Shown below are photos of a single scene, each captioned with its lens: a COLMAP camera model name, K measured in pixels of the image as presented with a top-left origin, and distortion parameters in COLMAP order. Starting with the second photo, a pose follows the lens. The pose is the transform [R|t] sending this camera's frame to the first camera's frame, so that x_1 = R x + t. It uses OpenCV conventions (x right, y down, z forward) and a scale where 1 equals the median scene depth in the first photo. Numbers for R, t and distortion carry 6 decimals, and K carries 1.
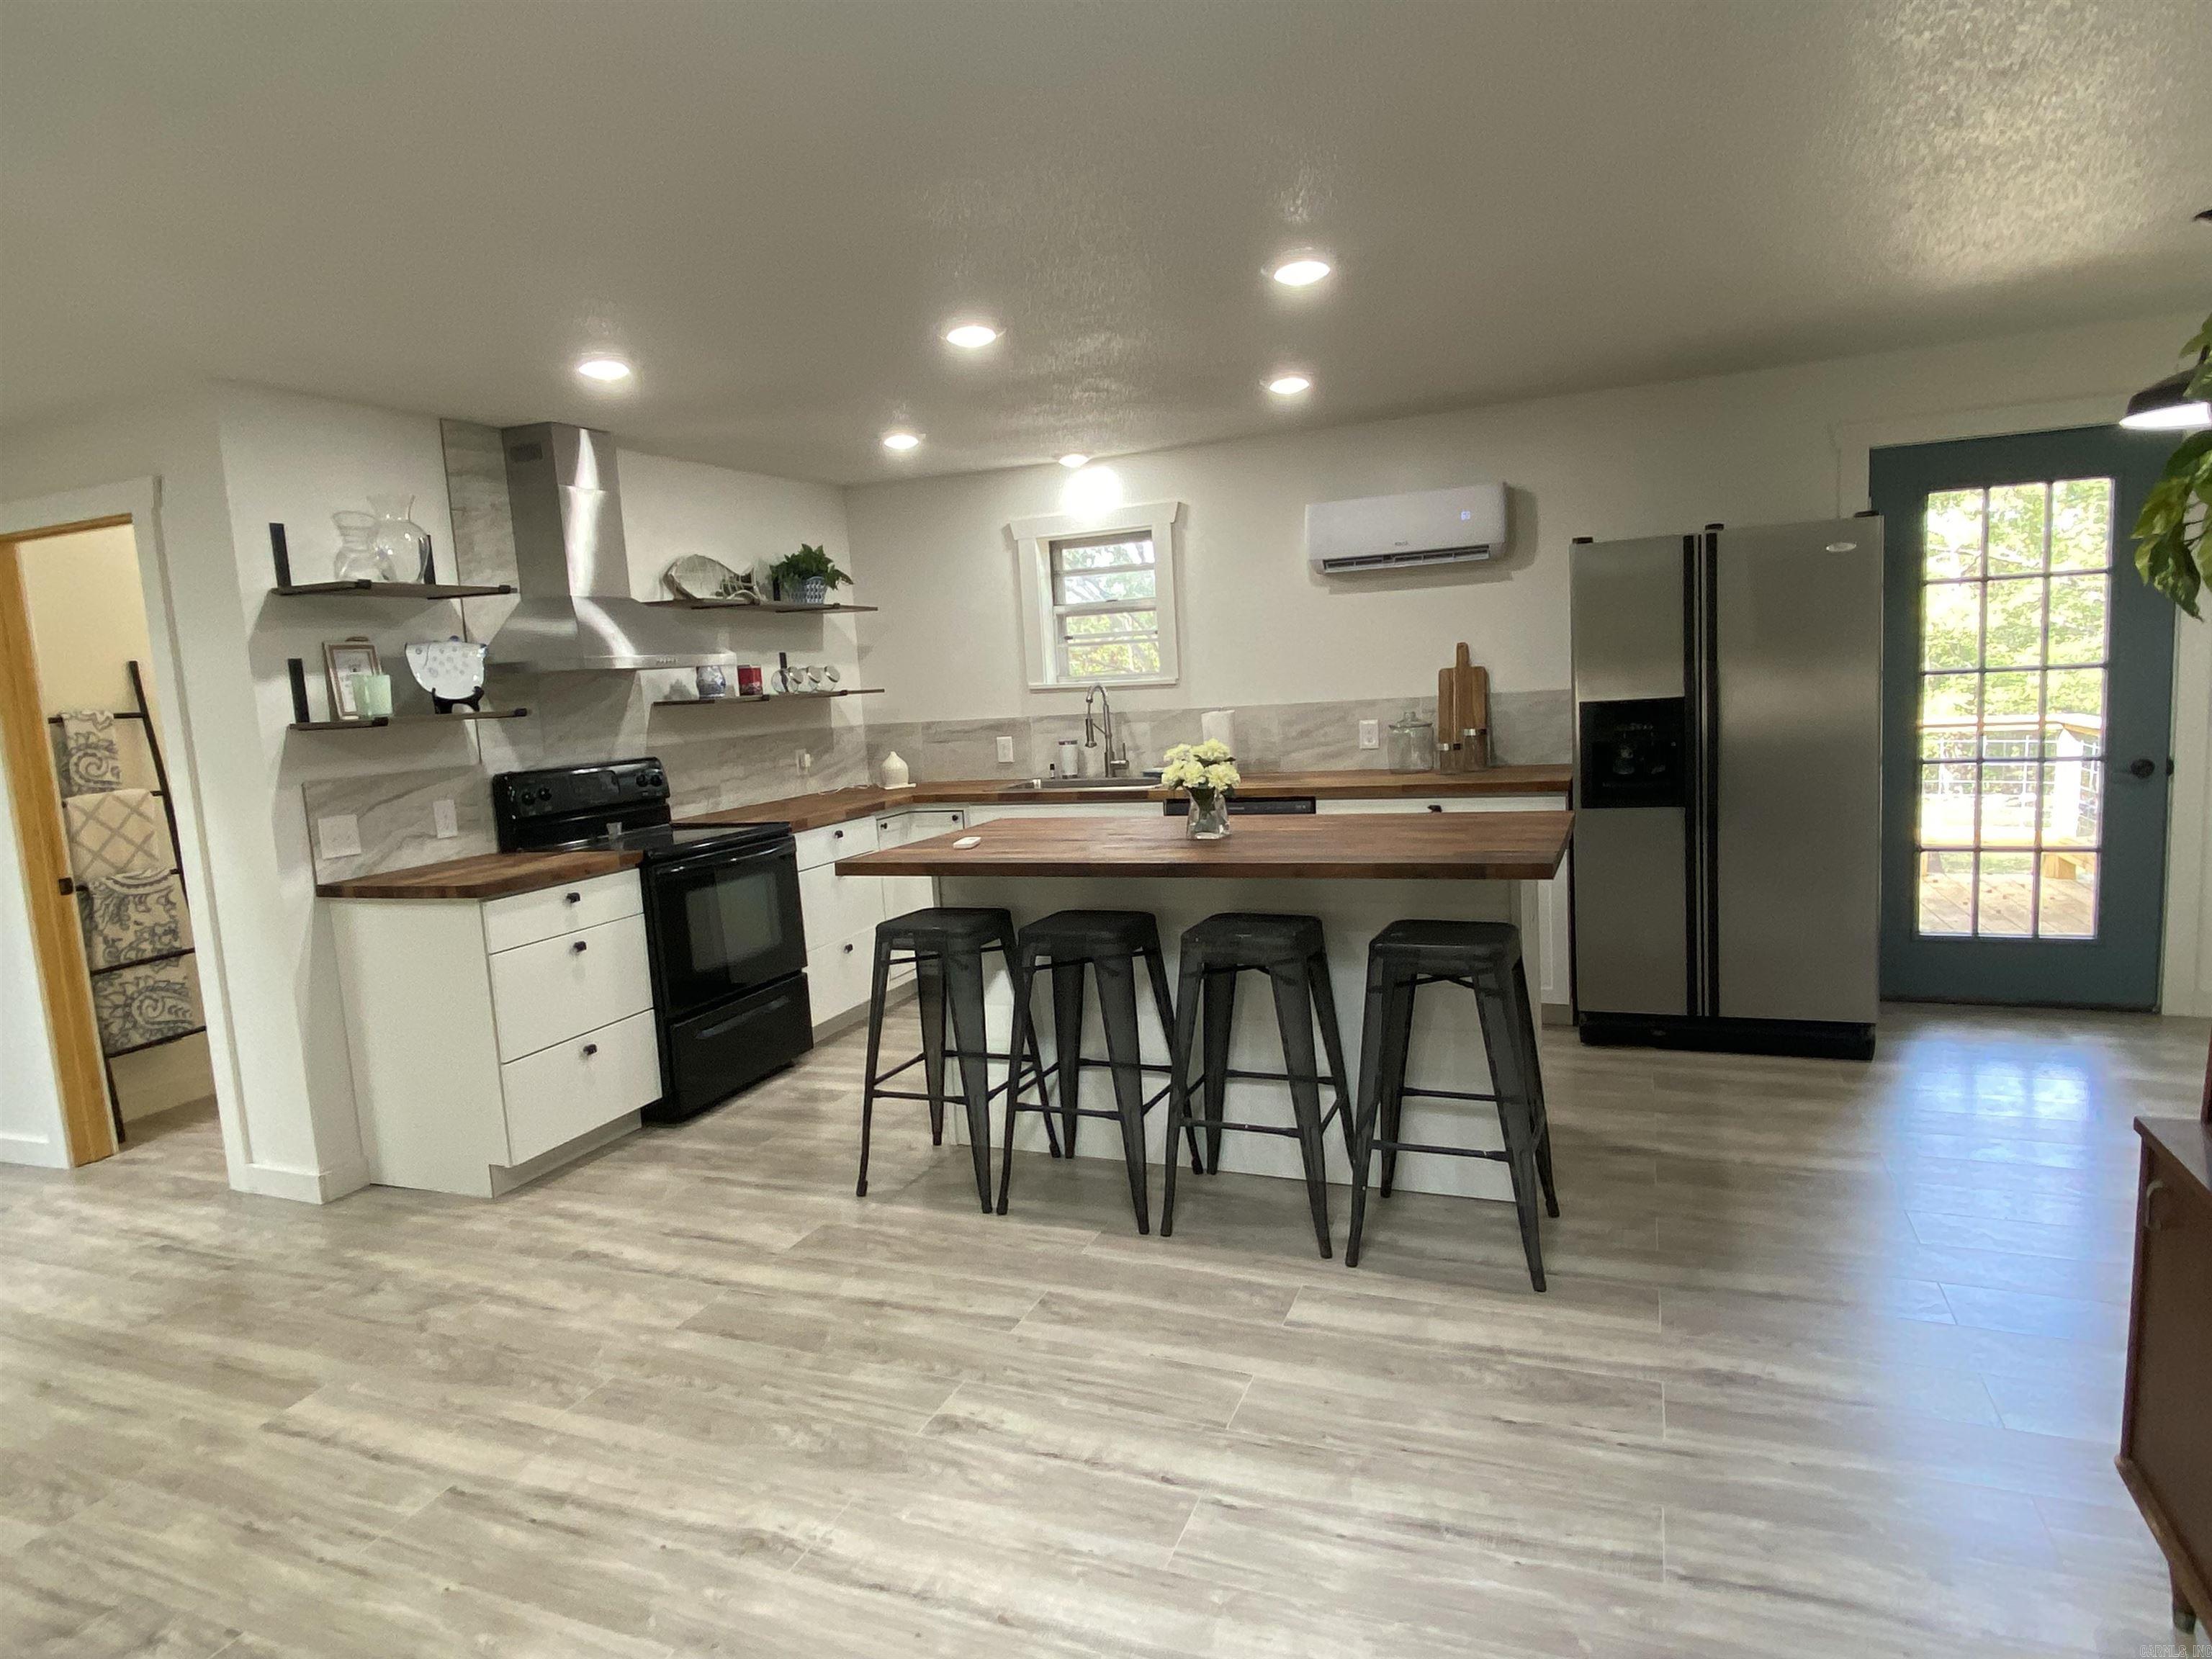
lens RADIAL K [[1264.4, 0, 1089.0], [0, 1264.4, 831.0], [0, 0, 1]] dist [-0.012490, -0.004310]
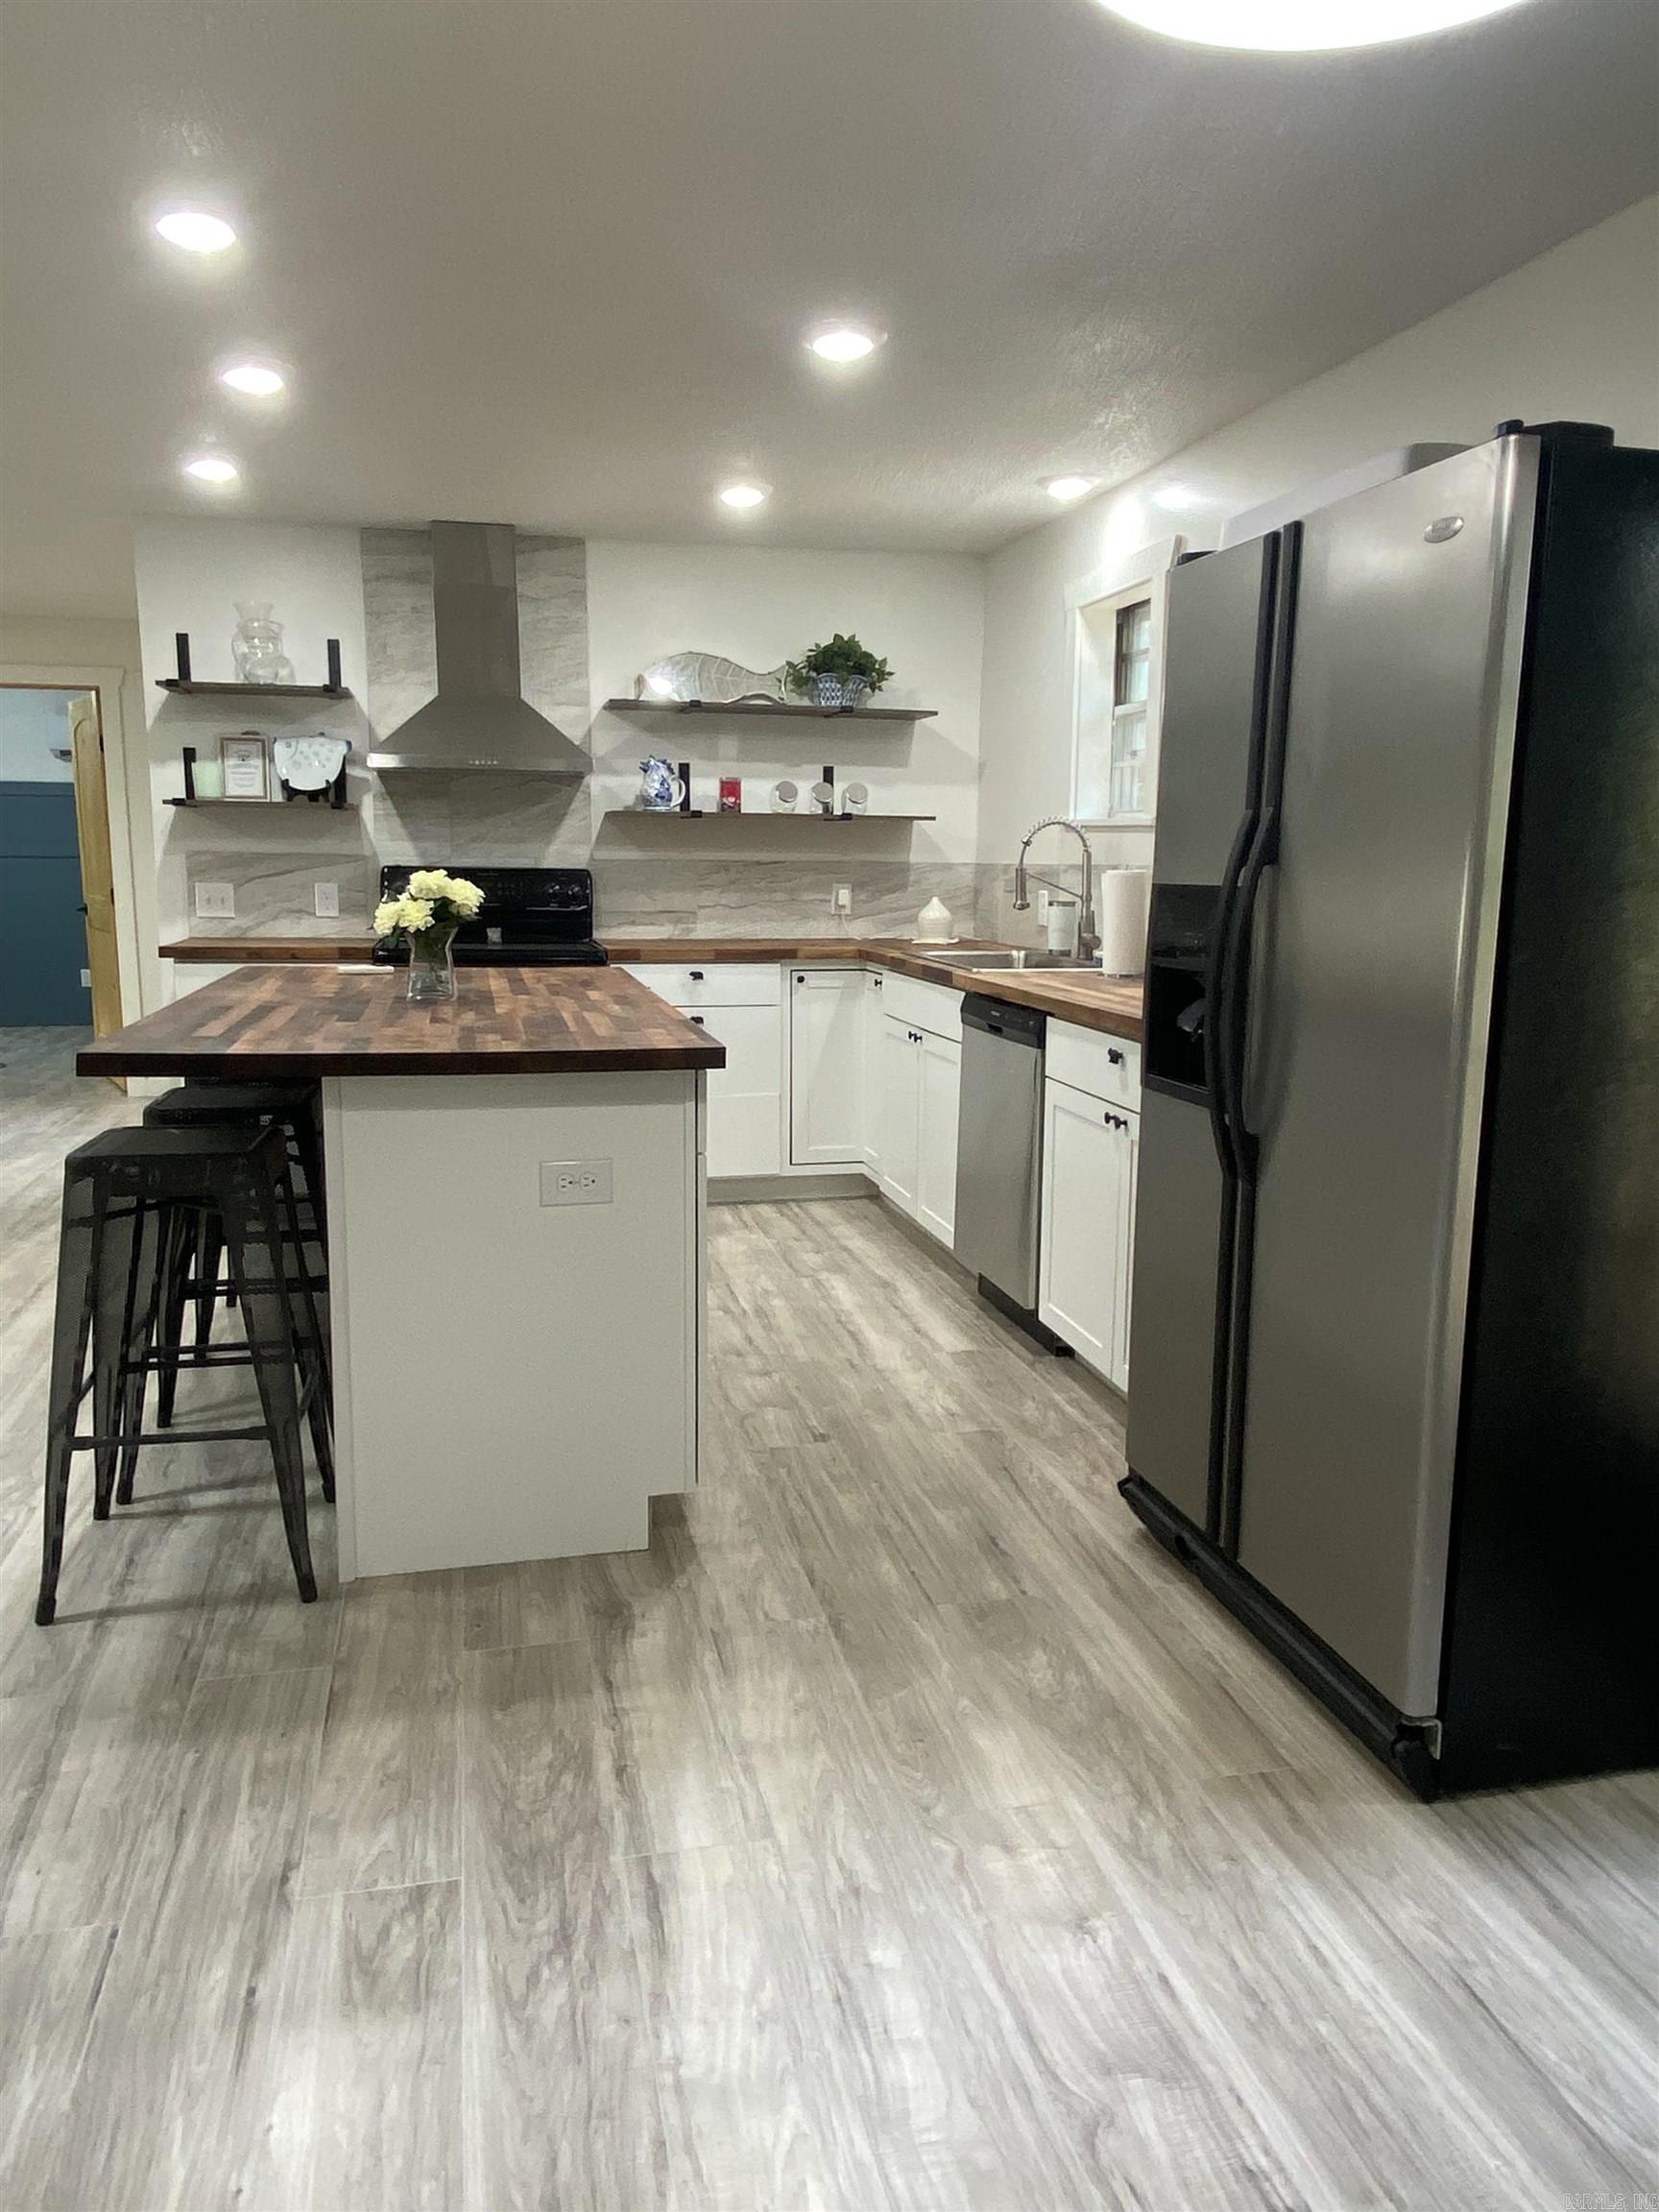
lens RADIAL K [[1518.0, 0, 816.0], [0, 1518.0, 1117.8], [0, 0, 1]] dist [0.023265, 0.000333]
pose [[0.593695, 0.206451, -0.777756, 0.978489], [-0.147693, 0.978066, 0.146882, -0.096912], [0.791020, 0.027666, 0.611164, 0.613432]]
